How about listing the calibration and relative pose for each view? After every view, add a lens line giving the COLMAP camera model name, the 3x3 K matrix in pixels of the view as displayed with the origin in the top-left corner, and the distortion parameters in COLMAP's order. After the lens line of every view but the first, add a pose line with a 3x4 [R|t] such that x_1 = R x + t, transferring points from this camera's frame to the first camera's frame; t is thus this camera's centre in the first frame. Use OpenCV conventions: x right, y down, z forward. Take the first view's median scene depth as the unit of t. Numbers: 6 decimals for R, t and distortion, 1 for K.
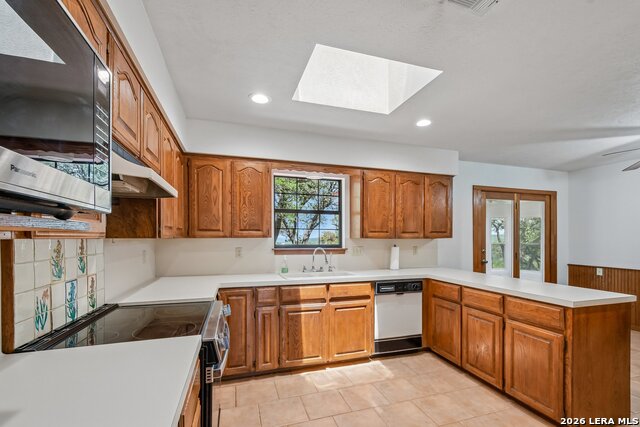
lens RADIAL K [[285.6, 0, 324.6], [0, 285.6, 237.4], [0, 0, 1]] dist [-0.000385, -0.000607]
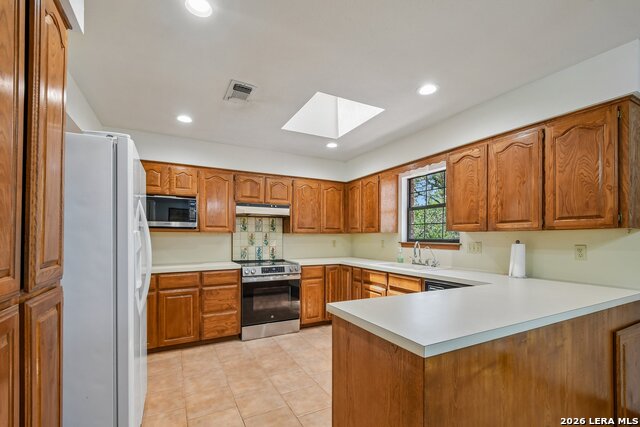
lens RADIAL K [[285.6, 0, 324.6], [0, 285.6, 237.4], [0, 0, 1]] dist [-0.000385, -0.000607]
pose [[0.180923, -0.002279, -0.983495, 0.893838], [-0.003225, 0.999991, -0.002910, 0.023543], [0.983492, 0.003699, 0.180914, 0.459333]]
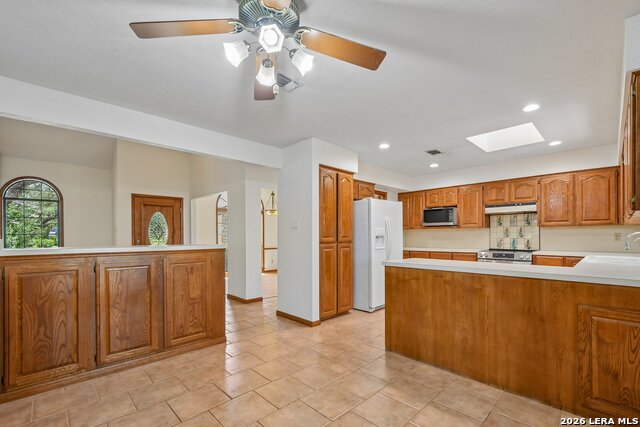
lens RADIAL K [[285.6, 0, 324.6], [0, 285.6, 237.4], [0, 0, 1]] dist [-0.000385, -0.000607]
pose [[-0.892243, 0.002632, -0.451549, 1.188422], [0.000719, 0.999990, 0.004408, 0.047349], [0.451556, 0.003609, -0.892236, 1.283673]]
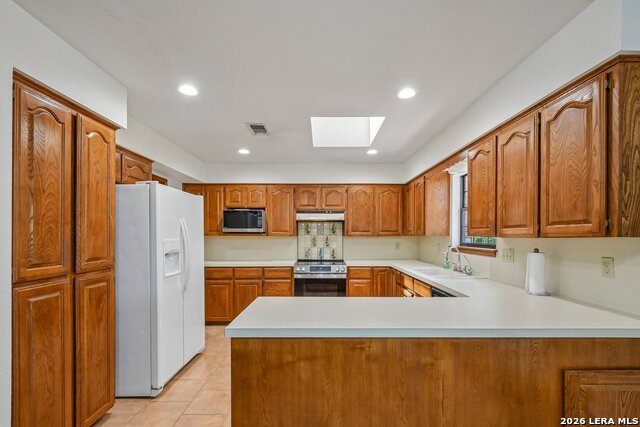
lens RADIAL K [[285.6, 0, 324.6], [0, 285.6, 237.4], [0, 0, 1]] dist [-0.000385, -0.000607]
pose [[-0.292905, 0.003185, -0.956136, 0.964148], [-0.003749, 0.999983, 0.004479, 0.003258], [0.956134, 0.004896, -0.292888, 0.829068]]
